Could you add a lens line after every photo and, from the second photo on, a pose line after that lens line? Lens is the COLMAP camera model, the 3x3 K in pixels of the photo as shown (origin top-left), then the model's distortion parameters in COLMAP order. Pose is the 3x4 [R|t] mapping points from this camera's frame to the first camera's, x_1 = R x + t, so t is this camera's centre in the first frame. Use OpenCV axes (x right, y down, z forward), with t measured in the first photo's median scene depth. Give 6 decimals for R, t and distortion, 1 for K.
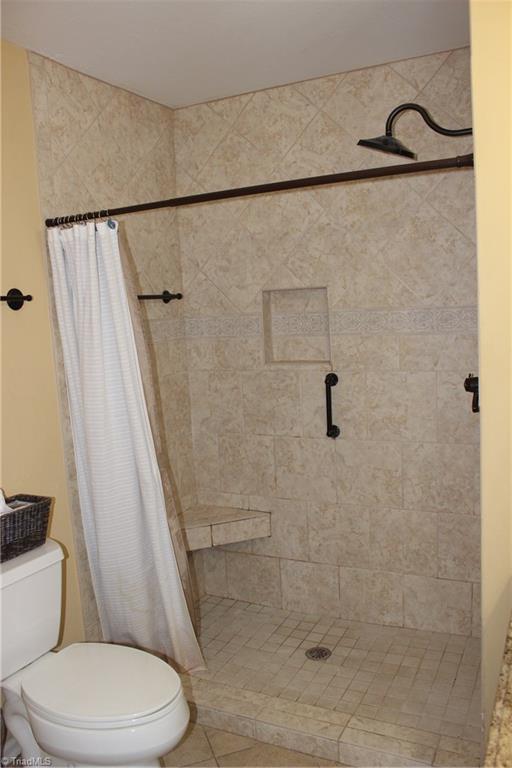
lens RADIAL K [[640.9, 0, 256.3], [0, 640.9, 387.8], [0, 0, 1]] dist [-0.152421, 0.122672]
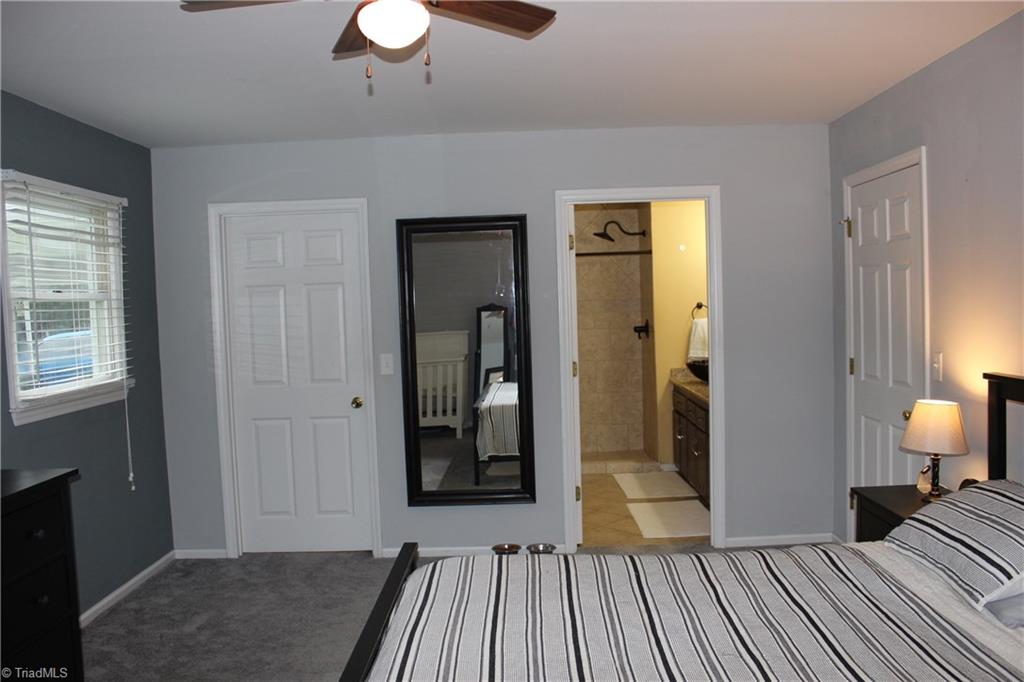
lens RADIAL K [[854.6, 0, 508.8], [0, 854.6, 338.9], [0, 0, 1]] dist [-0.152421, 0.122672]
pose [[0.907952, 0.002797, 0.419065, -1.274008], [0.038510, 0.995190, -0.090080, 0.262041], [-0.417301, 0.097926, 0.903477, -1.541474]]
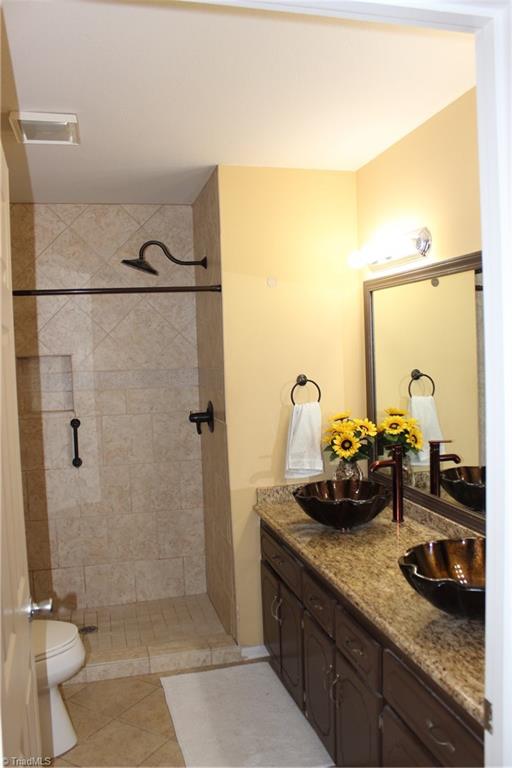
lens RADIAL K [[640.9, 0, 258.3], [0, 640.9, 385.6], [0, 0, 1]] dist [-0.152421, 0.122672]
pose [[0.764365, -0.005415, 0.644761, -0.461209], [0.073728, 0.994140, -0.079056, 0.042980], [-0.640555, 0.107965, 0.760285, -0.276345]]
